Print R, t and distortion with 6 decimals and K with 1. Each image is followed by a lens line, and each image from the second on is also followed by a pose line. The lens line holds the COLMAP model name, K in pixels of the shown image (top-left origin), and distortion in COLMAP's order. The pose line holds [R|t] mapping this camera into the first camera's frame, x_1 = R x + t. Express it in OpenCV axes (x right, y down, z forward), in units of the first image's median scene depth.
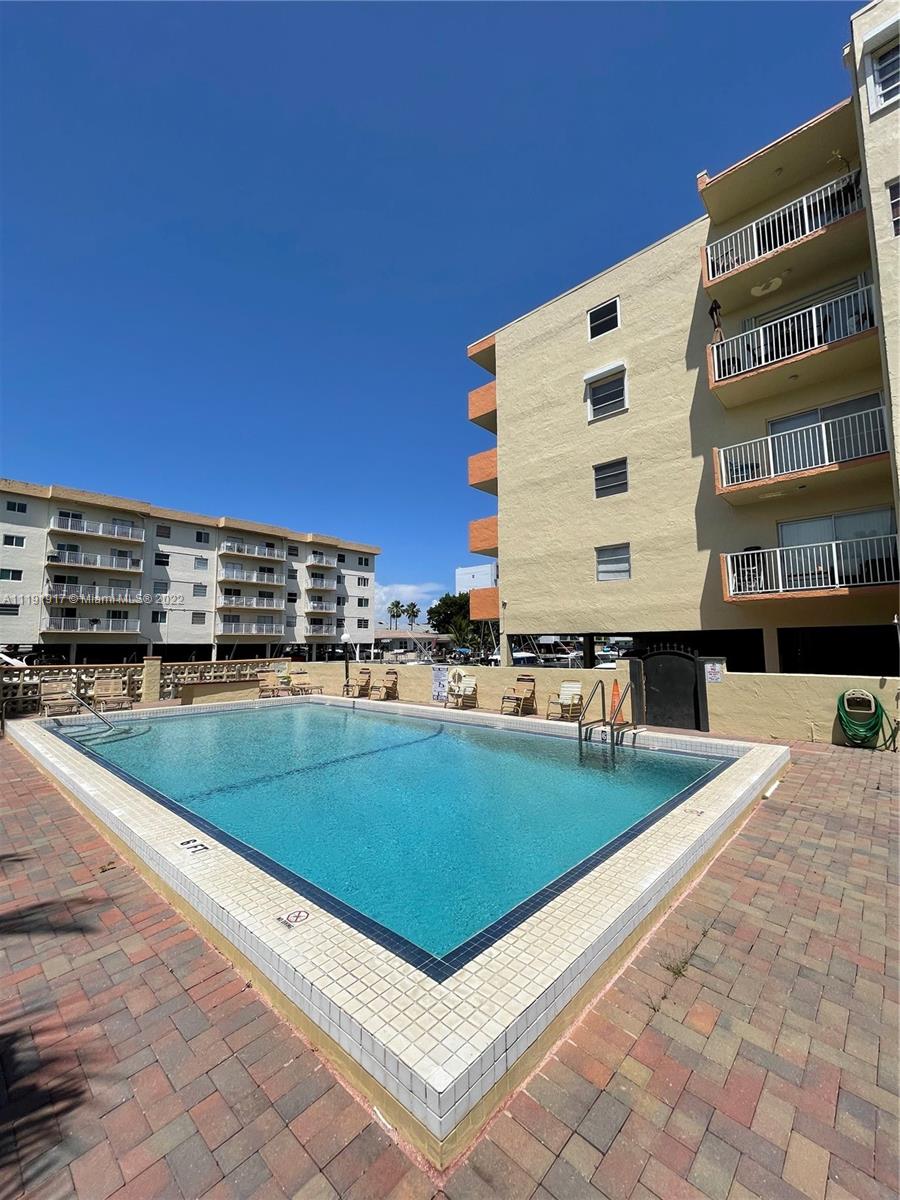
lens RADIAL K [[485.8, 0, 450.0], [0, 485.8, 600.0], [0, 0, 1]] dist [-0.000488, -0.000574]
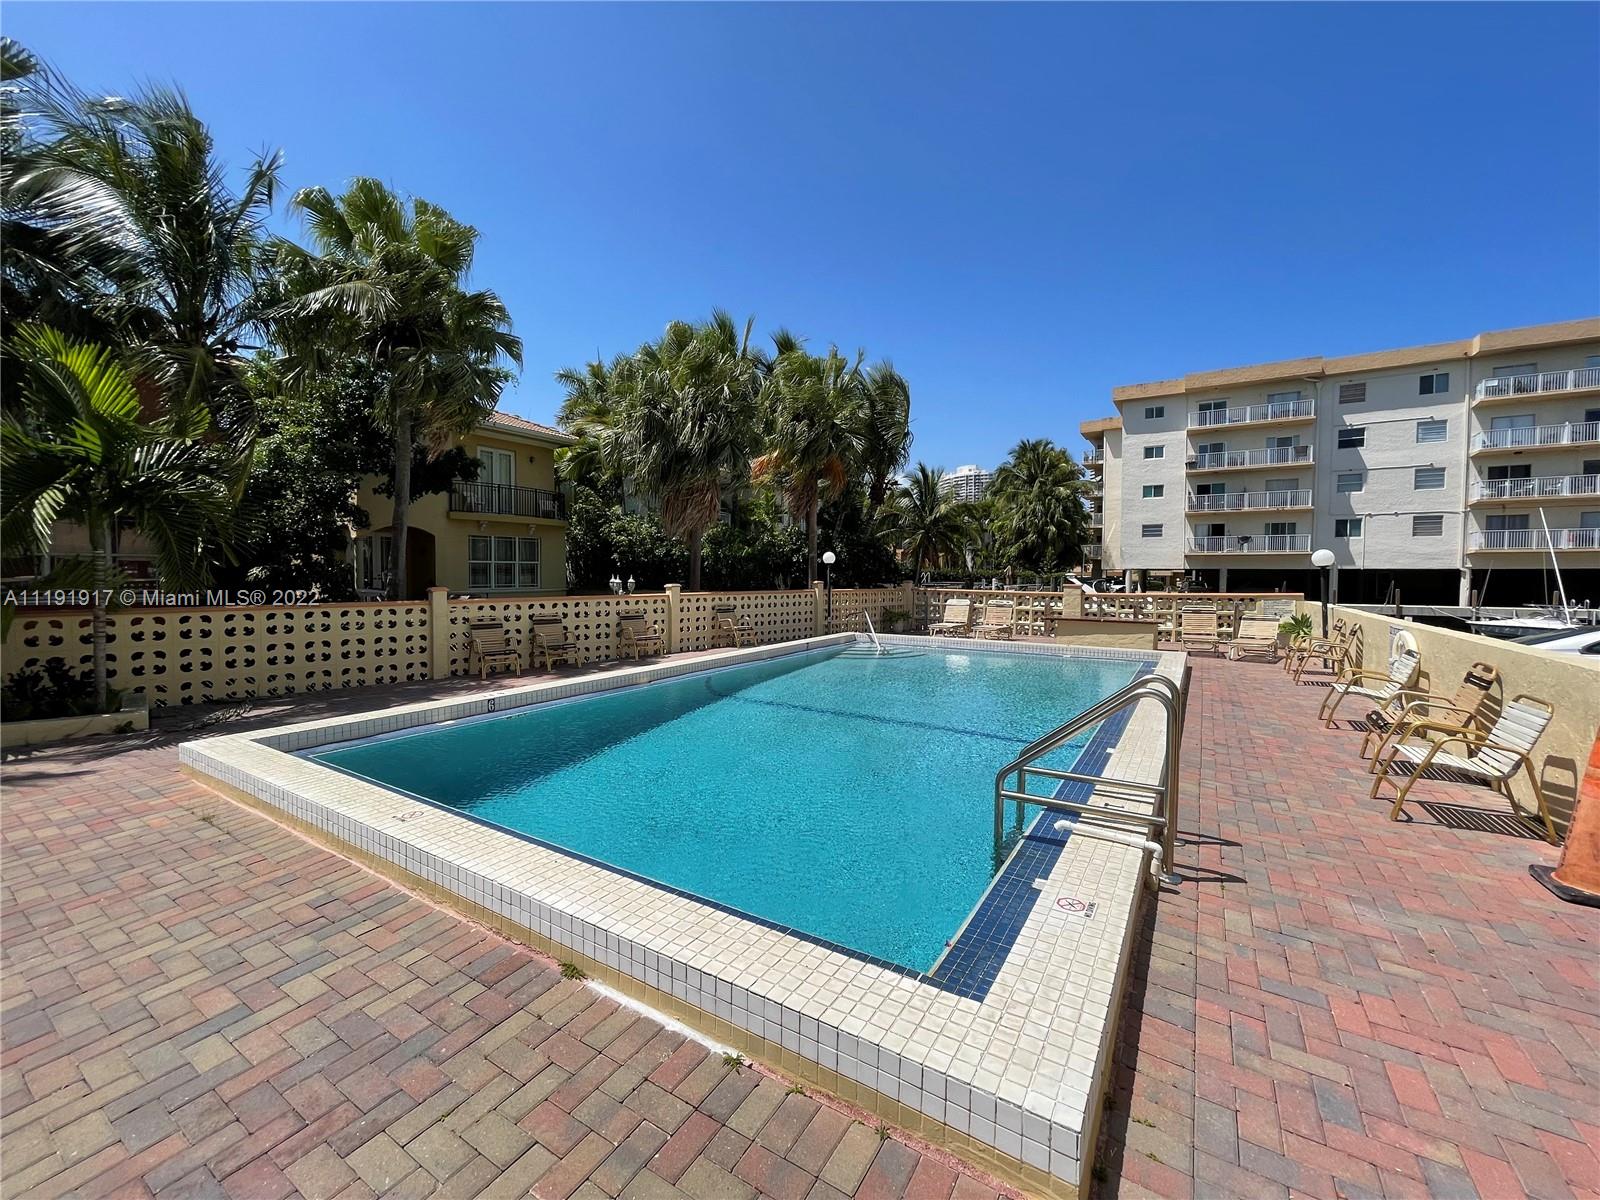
lens RADIAL K [[638.9, 0, 790.2], [0, 638.9, 595.5], [0, 0, 1]] dist [-0.003370, -0.000475]
pose [[0.177461, 0.041234, -0.983264, 0.118741], [0.087939, 0.994461, 0.057575, 0.010437], [0.980191, -0.096685, 0.172852, 0.113748]]
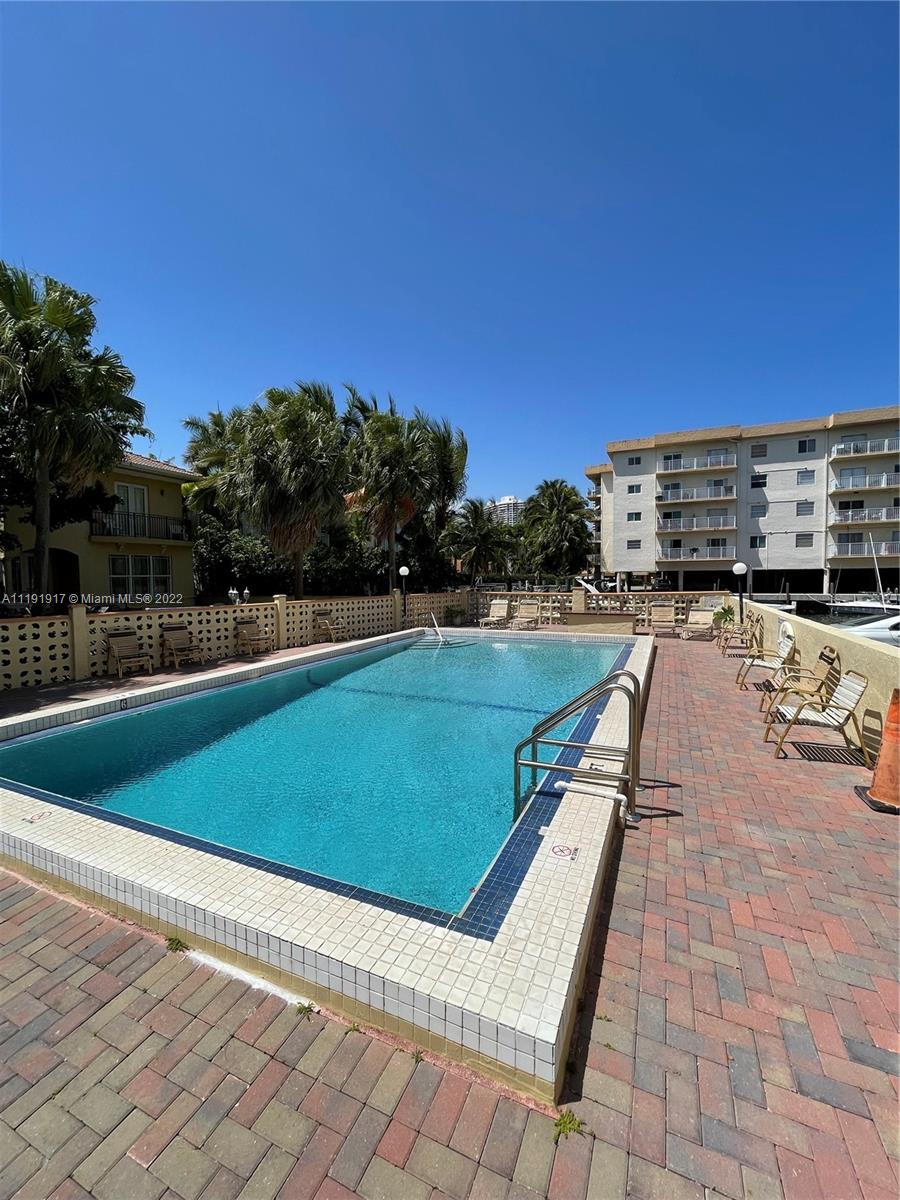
lens RADIAL K [[482.4, 0, 450.0], [0, 482.4, 600.0], [0, 0, 1]] dist [-0.022916, 0.012517]
pose [[0.319630, 0.048953, -0.946277, 0.118358], [0.100760, 0.991246, 0.085314, 0.006762], [0.942170, -0.122616, 0.311900, 0.117375]]
